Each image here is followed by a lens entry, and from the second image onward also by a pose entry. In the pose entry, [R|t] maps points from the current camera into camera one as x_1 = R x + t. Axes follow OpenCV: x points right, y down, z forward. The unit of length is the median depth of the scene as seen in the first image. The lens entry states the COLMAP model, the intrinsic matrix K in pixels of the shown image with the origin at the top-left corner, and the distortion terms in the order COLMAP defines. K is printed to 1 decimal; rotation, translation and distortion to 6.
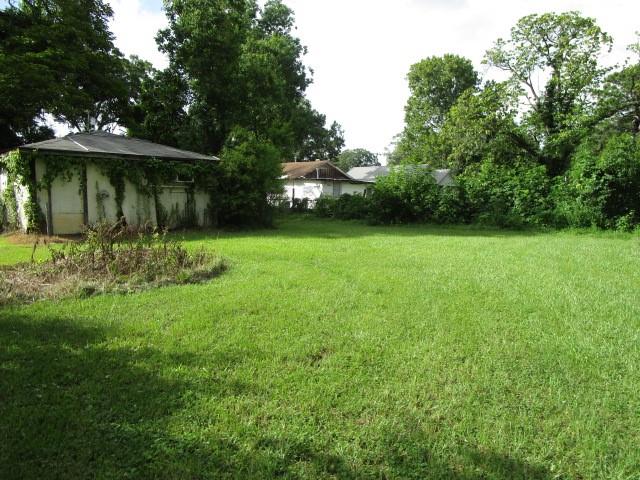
lens RADIAL K [[473.5, 0, 318.3], [0, 473.5, 240.2], [0, 0, 1]] dist [-0.005162, 0.000114]
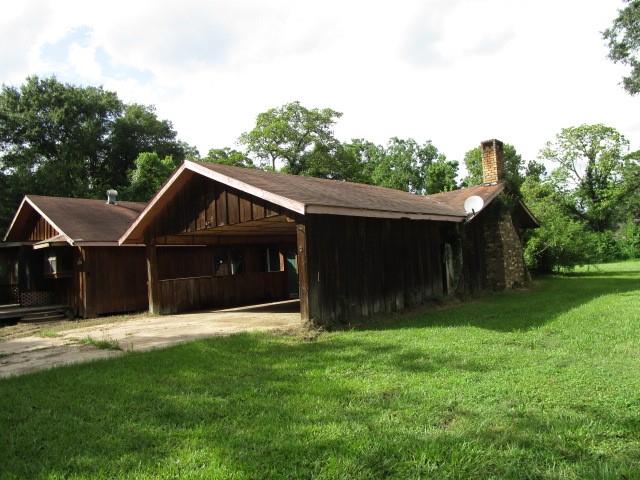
lens RADIAL K [[473.5, 0, 321.6], [0, 473.5, 239.5], [0, 0, 1]] dist [-0.005162, 0.000114]
pose [[0.996682, -0.071617, -0.038682, -0.285771], [0.065293, 0.987216, -0.145403, 0.039189], [0.048601, 0.142395, 0.988616, -0.442873]]
